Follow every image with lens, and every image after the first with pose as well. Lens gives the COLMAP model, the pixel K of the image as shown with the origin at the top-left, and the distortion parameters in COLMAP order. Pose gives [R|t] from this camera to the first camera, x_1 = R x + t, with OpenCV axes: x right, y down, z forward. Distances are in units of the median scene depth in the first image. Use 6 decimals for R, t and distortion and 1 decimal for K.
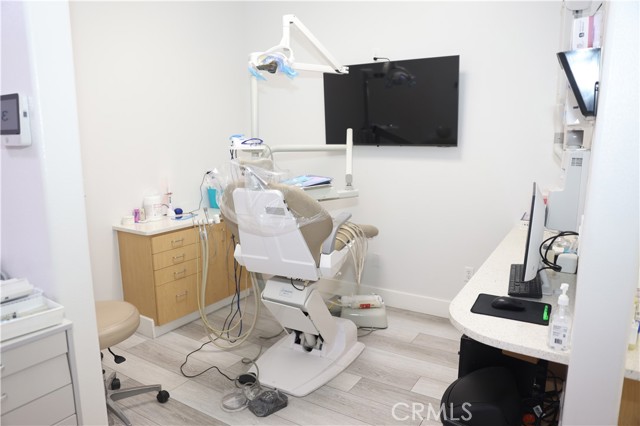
lens RADIAL K [[434.8, 0, 321.8], [0, 434.8, 221.2], [0, 0, 1]] dist [-0.113636, 0.087012]
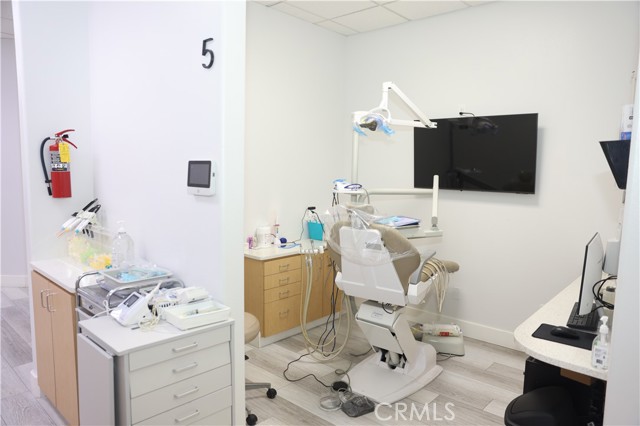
lens RADIAL K [[433.4, 0, 324.3], [0, 433.4, 219.2], [0, 0, 1]] dist [-0.116422, 0.087016]
pose [[0.983044, 0.038416, -0.179300, -0.022020], [-0.051647, 0.996229, -0.069714, -0.006259], [0.175946, 0.077793, 0.981321, -0.185250]]
